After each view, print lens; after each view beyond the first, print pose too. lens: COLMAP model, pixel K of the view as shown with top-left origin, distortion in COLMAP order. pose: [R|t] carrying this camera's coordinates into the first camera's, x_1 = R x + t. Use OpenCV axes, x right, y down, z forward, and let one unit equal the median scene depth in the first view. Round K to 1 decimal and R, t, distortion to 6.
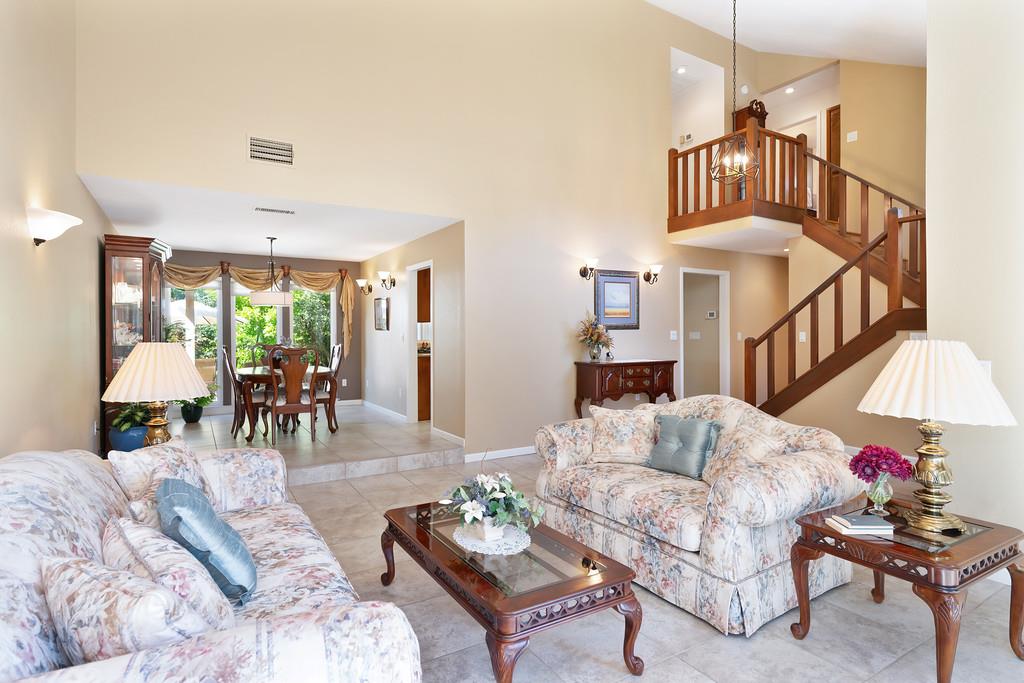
lens RADIAL K [[544.4, 0, 510.5], [0, 544.4, 336.5], [0, 0, 1]] dist [0.001570, -0.000017]
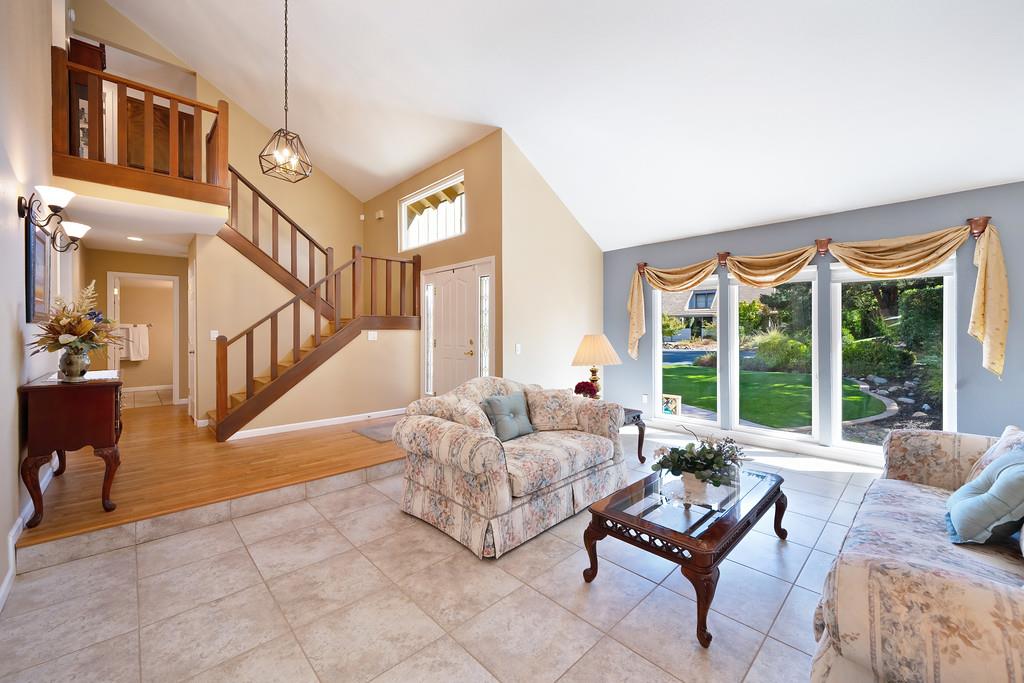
lens RADIAL K [[402.1, 0, 512.7], [0, 402.1, 335.2], [0, 0, 1]] dist [-0.002458, 0.000083]
pose [[-0.217564, -0.005400, 0.976031, -0.349971], [0.003523, 0.999974, 0.006318, -0.000843], [-0.976040, 0.004813, -0.217539, 0.660563]]
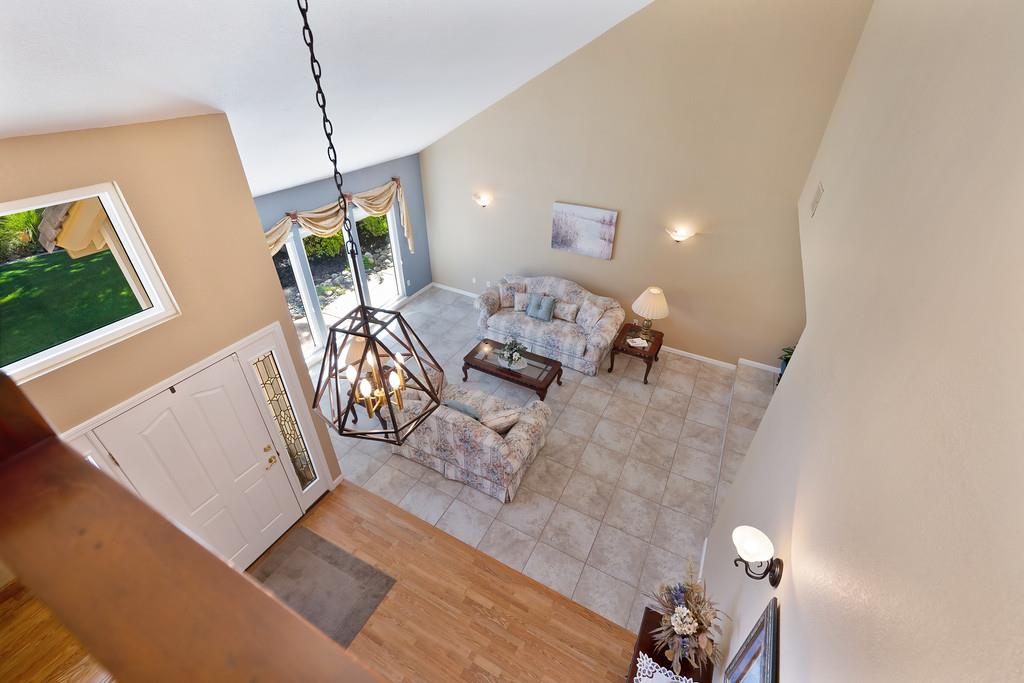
lens RADIAL K [[434.4, 0, 516.7], [0, 434.4, 339.1], [0, 0, 1]] dist [-0.004880, -0.000849]
pose [[-0.855693, 0.277542, -0.436761, 0.389985], [-0.017094, 0.828387, 0.559895, -0.442486], [0.517201, 0.486565, -0.704101, 1.085111]]
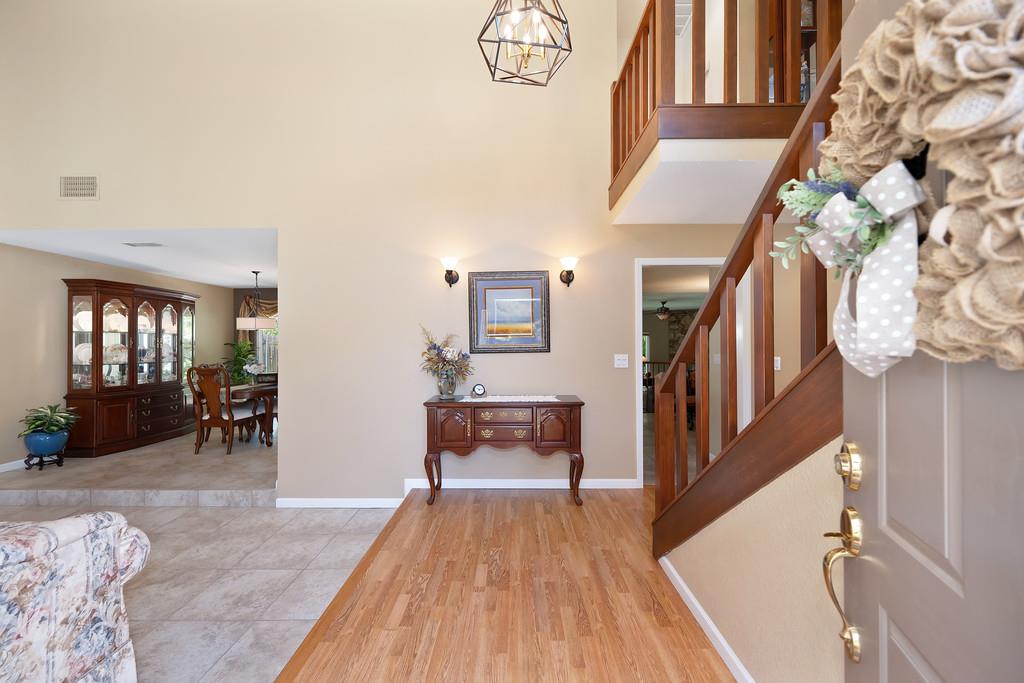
lens RADIAL K [[402.1, 0, 509.3], [0, 402.1, 343.7], [0, 0, 1]] dist [-0.002458, 0.000083]
pose [[0.849448, -0.000751, -0.527671, 0.515724], [-0.002187, 0.999985, -0.004944, -0.024274], [0.527667, 0.005354, 0.849434, 0.588278]]
